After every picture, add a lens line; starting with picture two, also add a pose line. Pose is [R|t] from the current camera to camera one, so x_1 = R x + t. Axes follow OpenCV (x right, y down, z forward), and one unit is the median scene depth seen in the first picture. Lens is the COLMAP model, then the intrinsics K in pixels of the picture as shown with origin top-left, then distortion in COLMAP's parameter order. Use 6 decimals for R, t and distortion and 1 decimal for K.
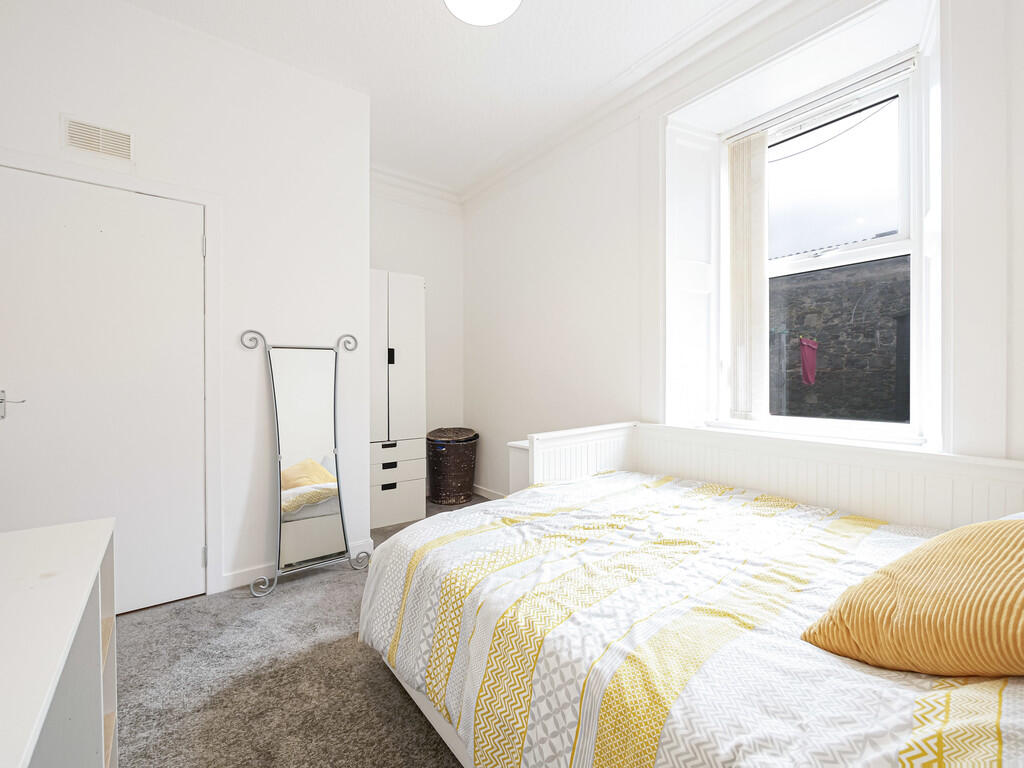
lens RADIAL K [[437.3, 0, 512.0], [0, 437.3, 384.0], [0, 0, 1]] dist [-0.008394, 0.000039]
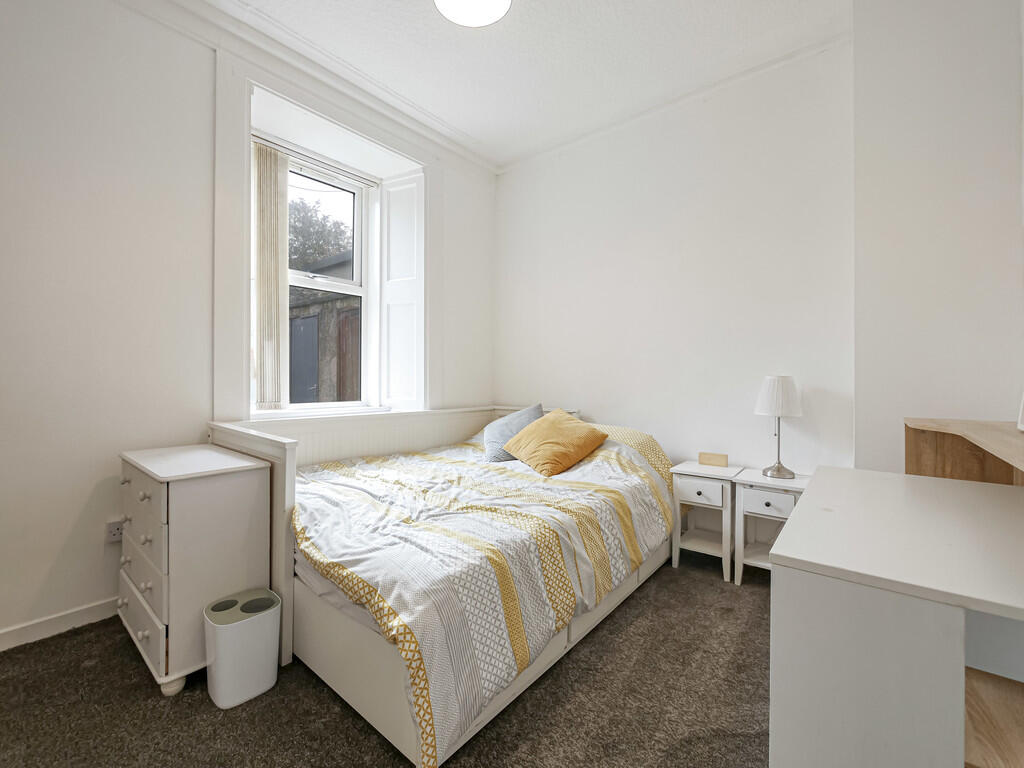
lens RADIAL K [[437.3, 0, 512.0], [0, 437.3, 384.0], [0, 0, 1]] dist [-0.008394, 0.000039]
pose [[-0.227540, -0.017315, 0.973615, -0.796173], [0.004465, 0.999813, 0.018825, 0.000045], [-0.973759, 0.008631, -0.227420, 0.808794]]
